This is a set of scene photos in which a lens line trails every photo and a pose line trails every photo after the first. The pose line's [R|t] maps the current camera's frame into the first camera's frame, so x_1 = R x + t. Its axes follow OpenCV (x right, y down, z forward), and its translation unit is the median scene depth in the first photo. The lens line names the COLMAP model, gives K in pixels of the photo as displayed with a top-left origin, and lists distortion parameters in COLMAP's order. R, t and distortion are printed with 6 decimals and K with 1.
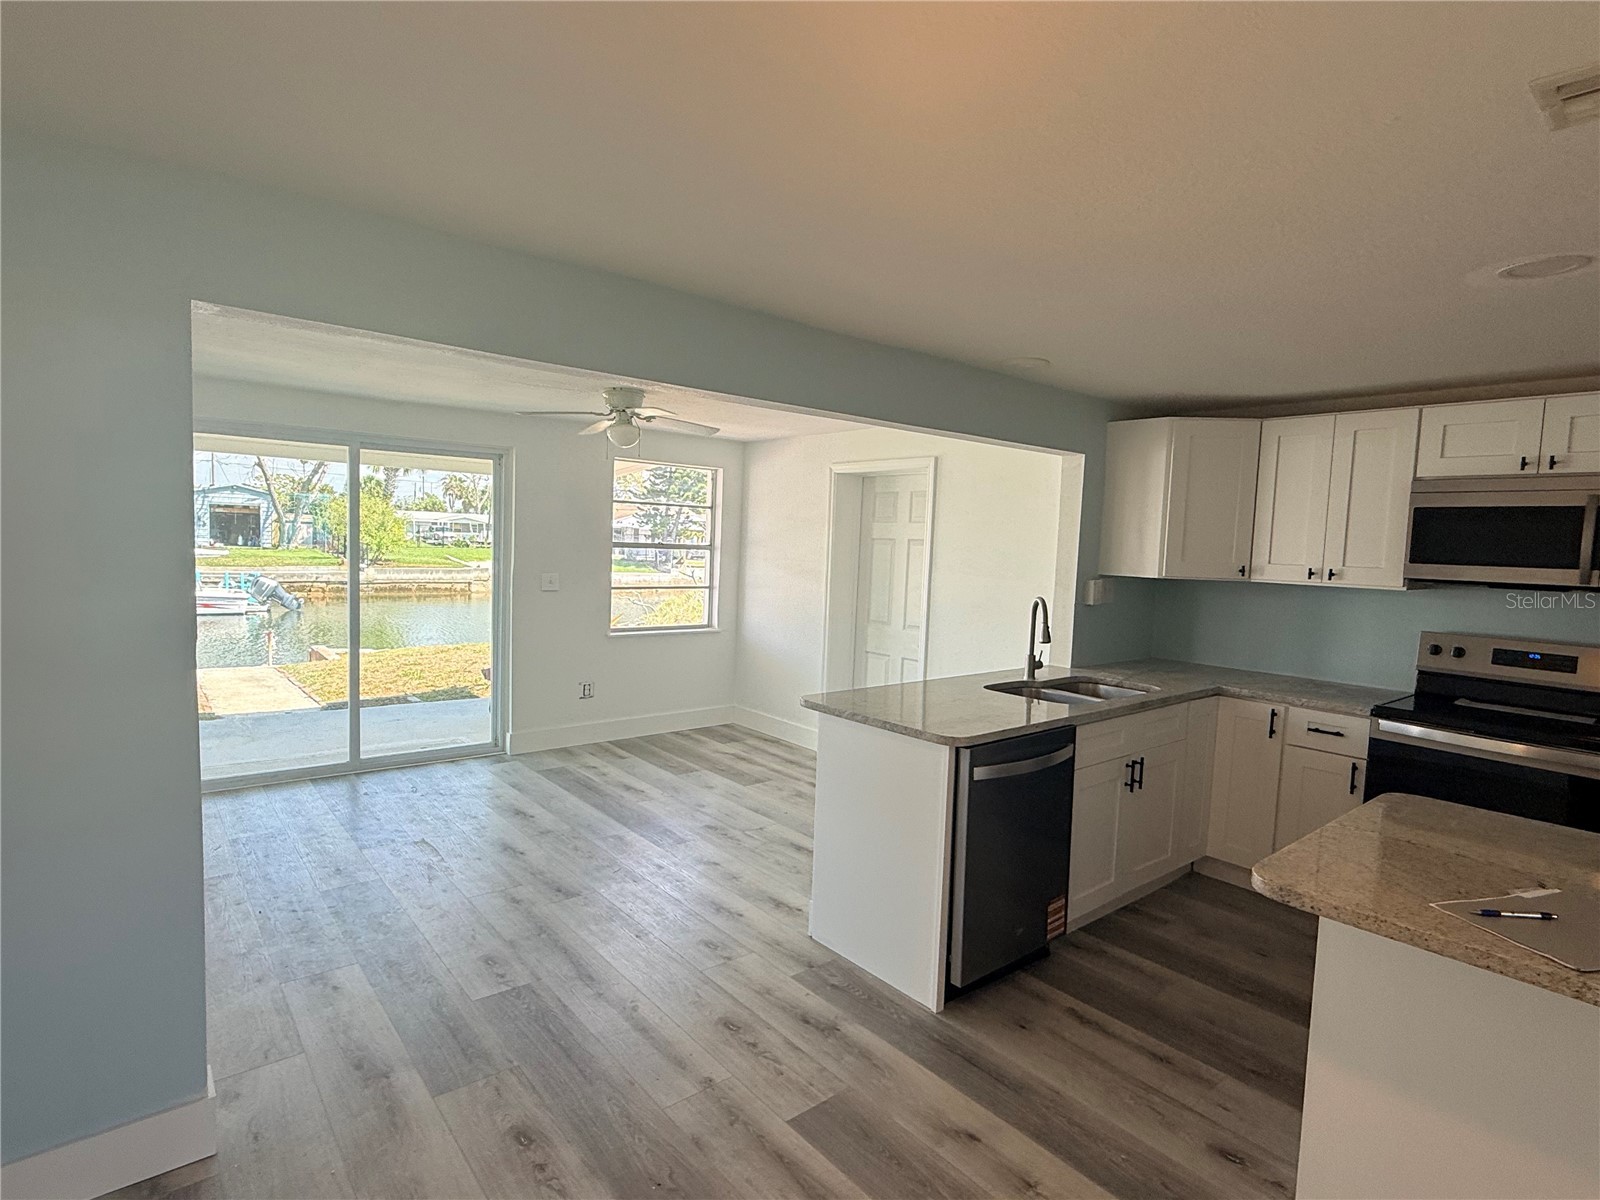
lens RADIAL K [[829.7, 0, 795.4], [0, 829.7, 601.9], [0, 0, 1]] dist [0.001270, 0.003393]
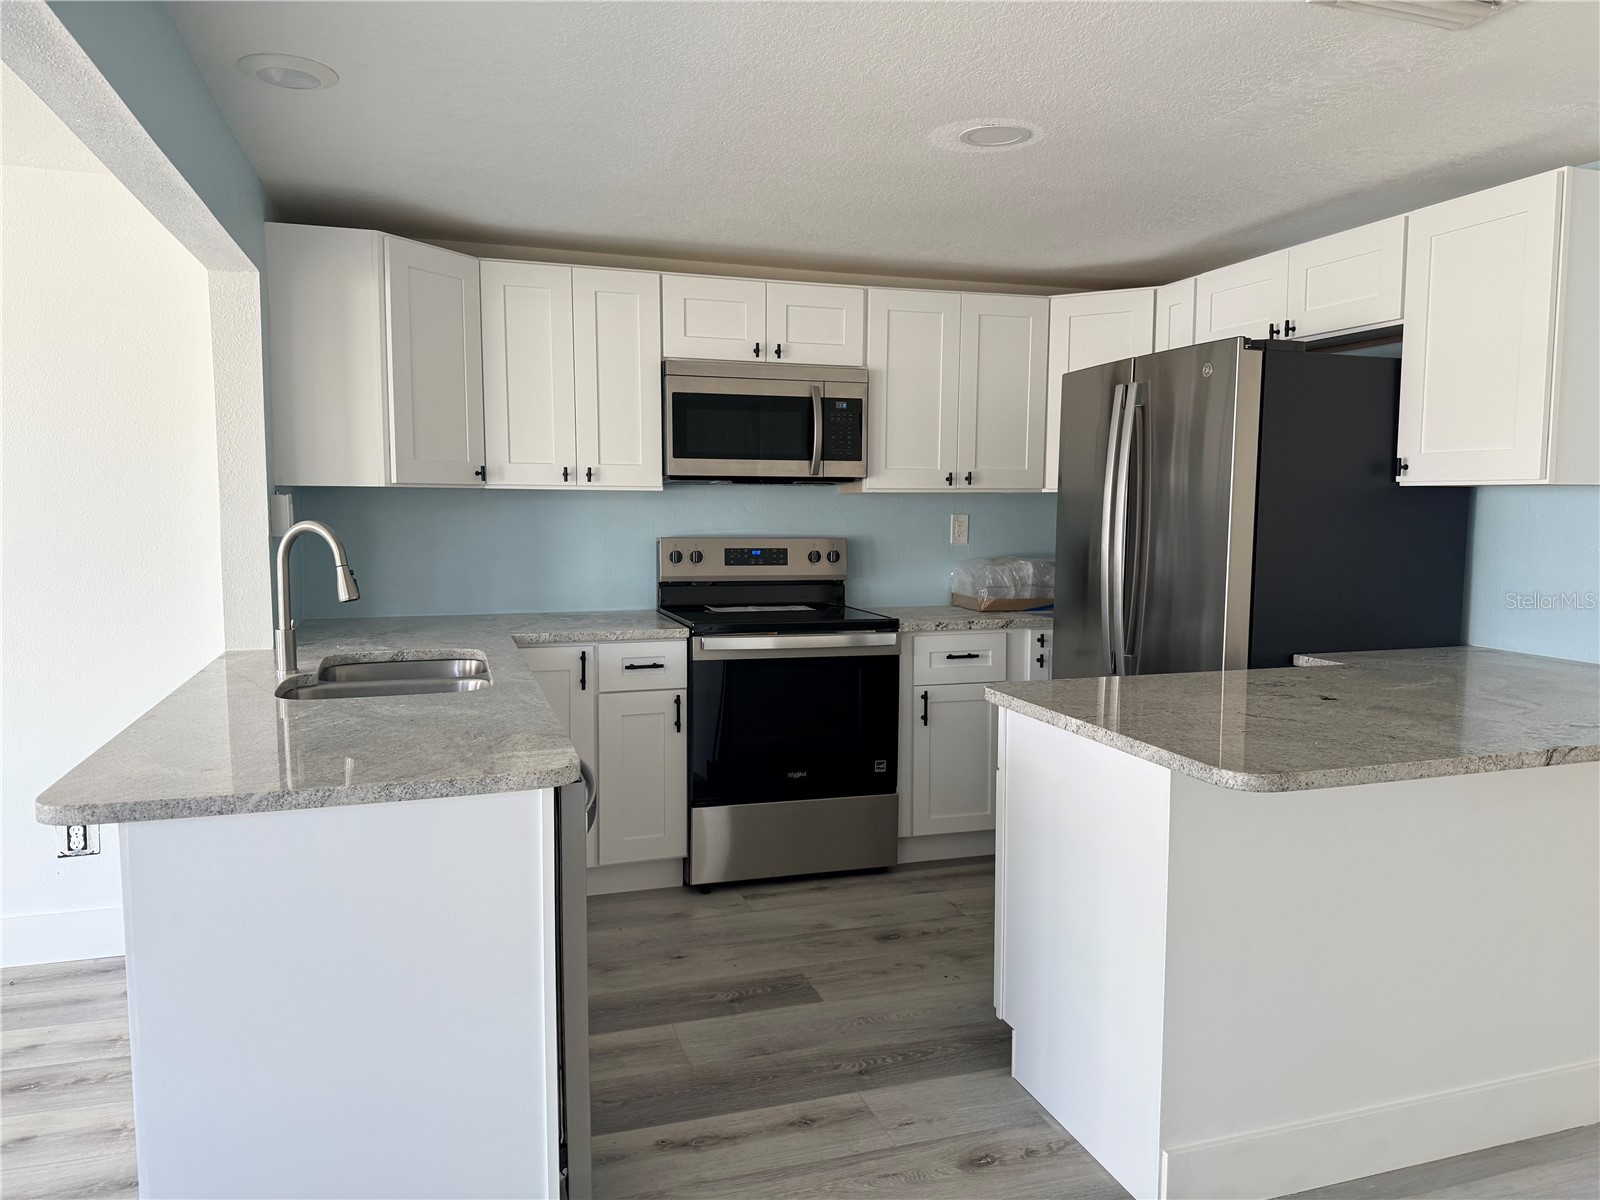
lens RADIAL K [[1124.2, 0, 811.3], [0, 1124.2, 599.8], [0, 0, 1]] dist [0.063831, -0.063838]
pose [[0.363187, -0.116888, 0.924355, -0.202419], [0.077091, 0.992468, 0.095212, -0.000056], [-0.928521, 0.036679, 0.369462, 0.288907]]
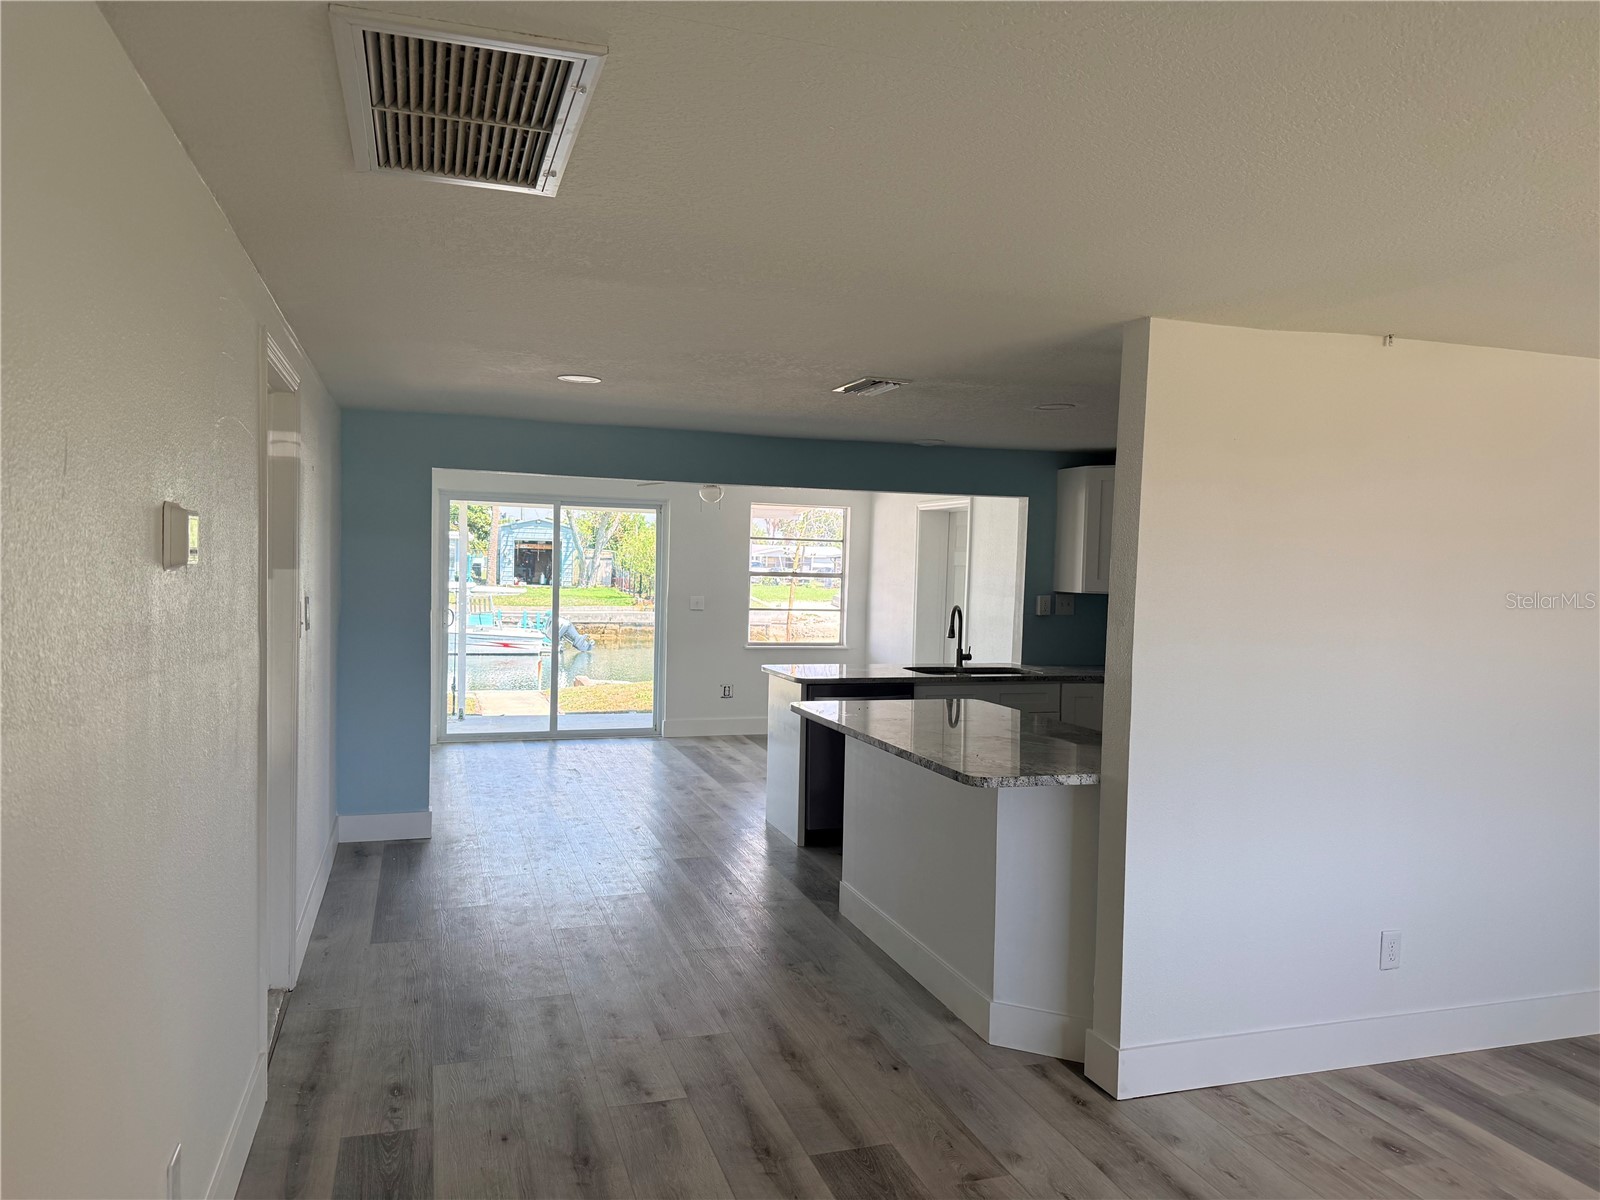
lens RADIAL K [[1124.2, 0, 814.5], [0, 1124.2, 621.4], [0, 0, 1]] dist [0.063831, -0.063838]
pose [[0.935719, 0.004163, -0.352722, 0.512487], [-0.015821, 0.999419, -0.030176, 0.056411], [0.352391, 0.033817, 0.935242, -0.580905]]
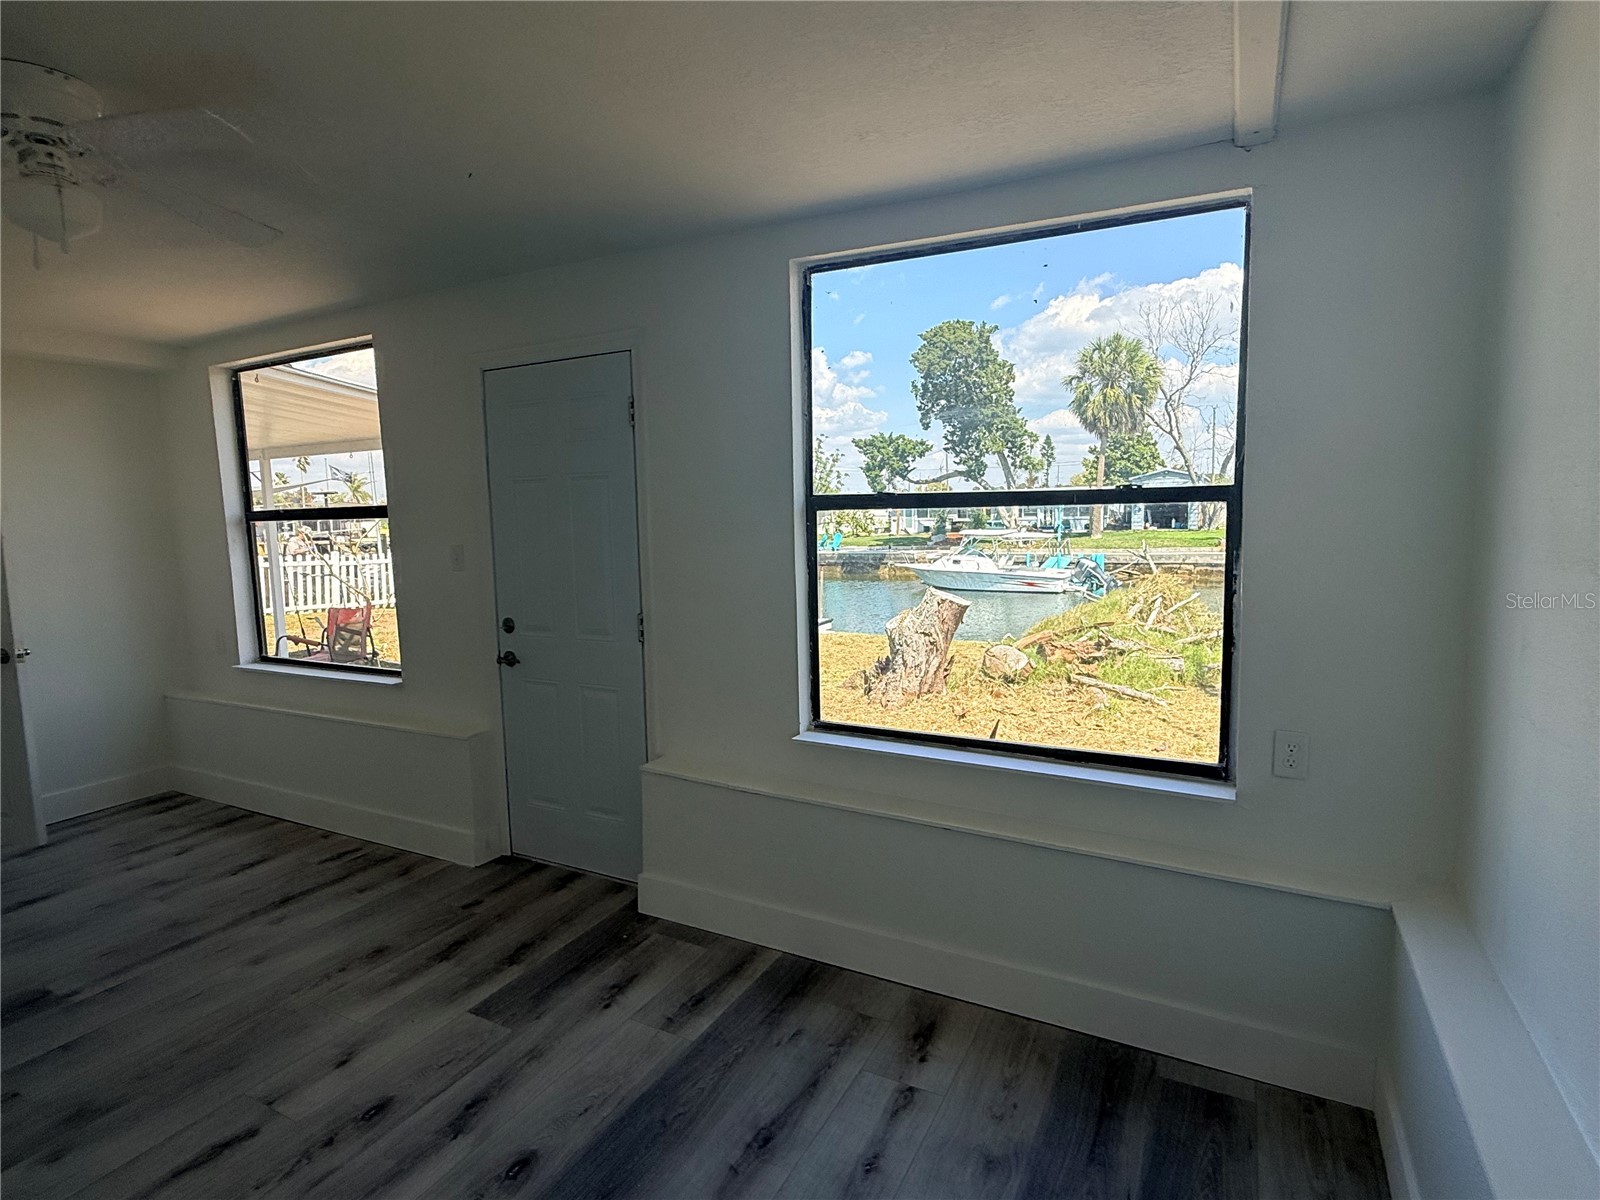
lens RADIAL K [[829.7, 0, 791.8], [0, 829.7, 610.8], [0, 0, 1]] dist [0.001270, 0.003393]
pose [[0.367494, 0.061823, -0.927969, 1.132223], [-0.032449, 0.998033, 0.053640, -0.048332], [0.929460, 0.010400, 0.368777, 1.592561]]
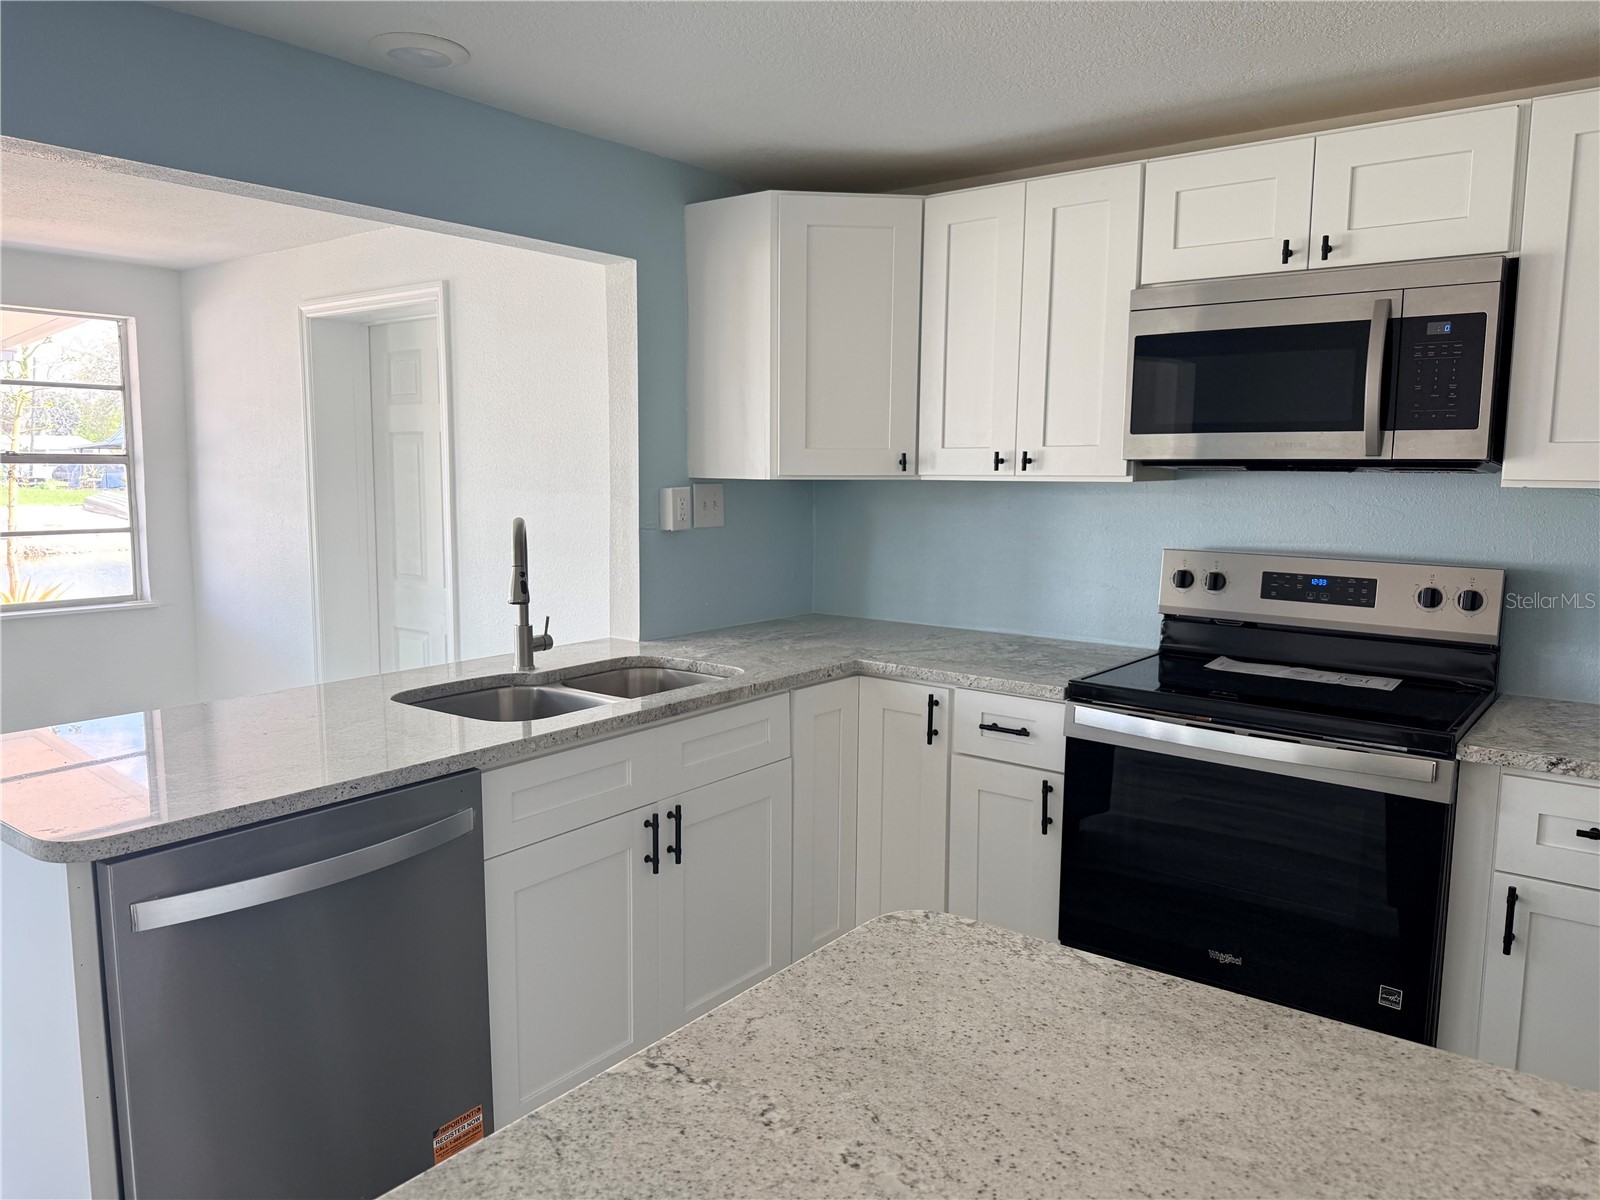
lens RADIAL K [[1124.2, 0, 796.5], [0, 1124.2, 607.9], [0, 0, 1]] dist [0.063831, -0.063838]
pose [[0.976797, -0.055867, 0.206753, 0.220845], [0.044269, 0.997198, 0.060304, 0.011259], [-0.209542, -0.049752, 0.976533, 0.172562]]
